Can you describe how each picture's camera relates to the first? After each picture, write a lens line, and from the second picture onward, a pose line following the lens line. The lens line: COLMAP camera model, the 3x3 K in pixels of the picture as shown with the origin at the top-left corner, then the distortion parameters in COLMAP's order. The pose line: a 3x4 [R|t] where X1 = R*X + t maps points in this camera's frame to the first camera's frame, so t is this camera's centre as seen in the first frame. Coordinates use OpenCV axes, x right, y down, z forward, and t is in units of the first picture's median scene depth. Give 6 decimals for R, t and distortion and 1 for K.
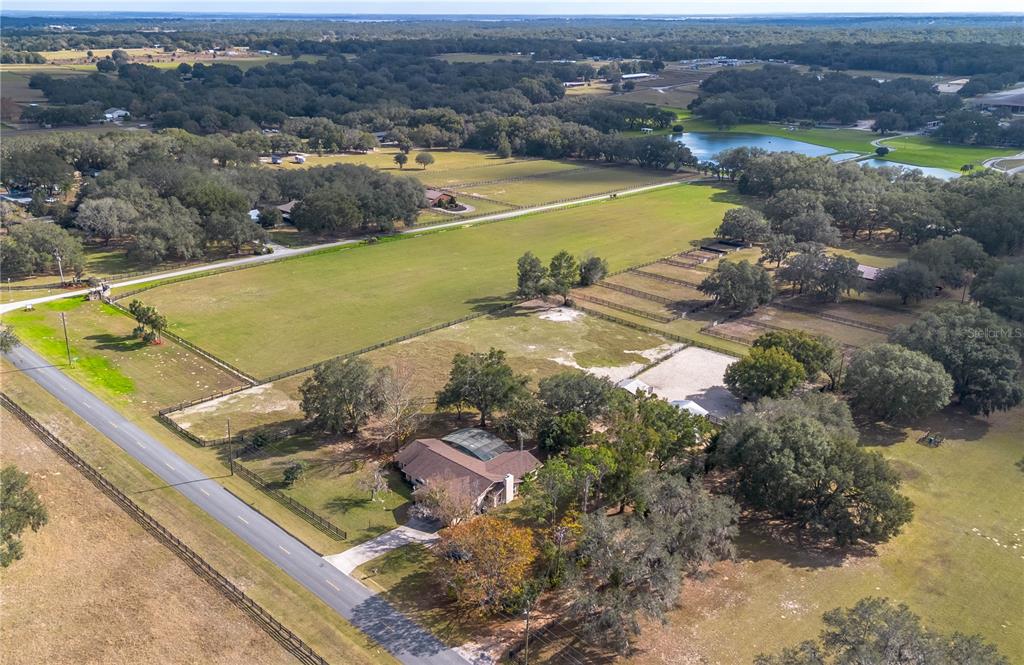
lens RADIAL K [[822.1, 0, 512.0], [0, 822.1, 332.5], [0, 0, 1]] dist [0.029636, -0.006028]
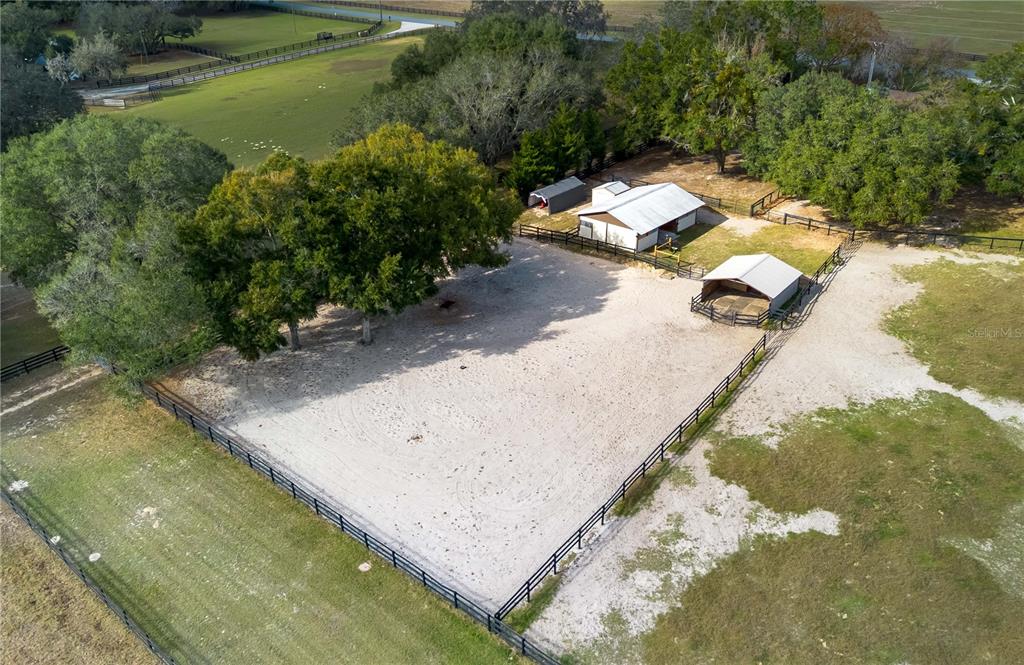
lens RADIAL K [[798.4, 0, 514.0], [0, 798.4, 353.4], [0, 0, 1]] dist [0.074637, -0.001850]
pose [[-0.999916, 0.012359, -0.003909, 0.208469], [0.004738, 0.629190, 0.777237, -0.161181], [0.012066, 0.777153, -0.629196, 1.034932]]
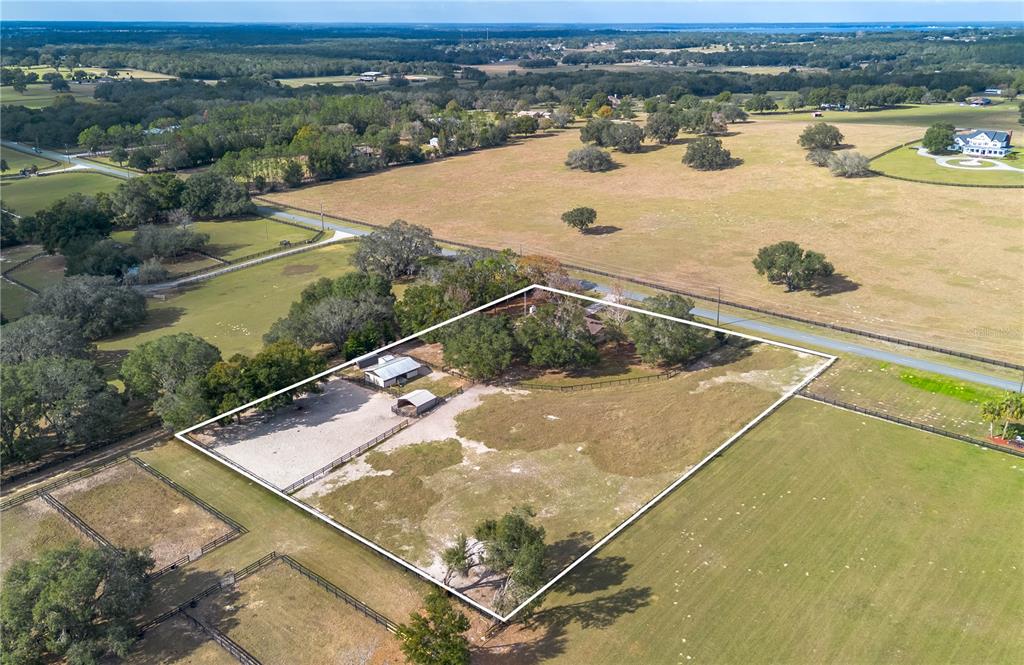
lens RADIAL K [[822.1, 0, 512.0], [0, 822.1, 332.5], [0, 0, 1]] dist [0.029636, -0.006028]
pose [[-0.999905, 0.005960, -0.012416, 0.034112], [-0.003869, 0.743661, 0.668546, -0.532077], [0.013217, 0.668530, -0.743567, 1.381920]]
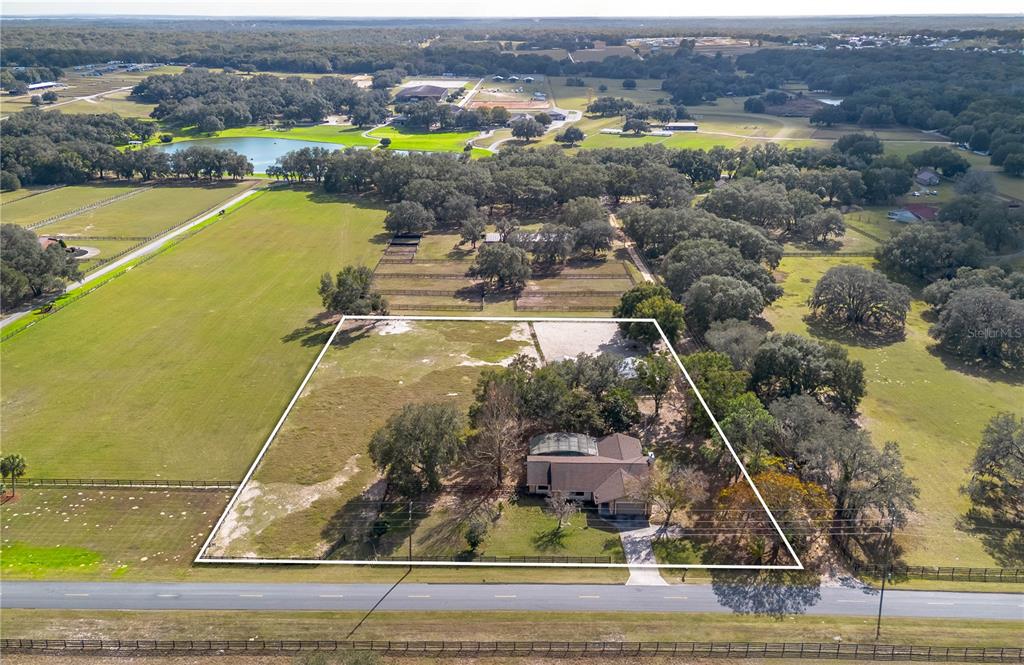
lens RADIAL K [[822.1, 0, 512.0], [0, 822.1, 332.5], [0, 0, 1]] dist [0.029636, -0.006028]
pose [[0.729906, -0.242392, 0.639127, -0.482245], [0.244062, 0.965799, 0.087555, -0.069632], [-0.638491, 0.092080, 0.764101, 0.183165]]
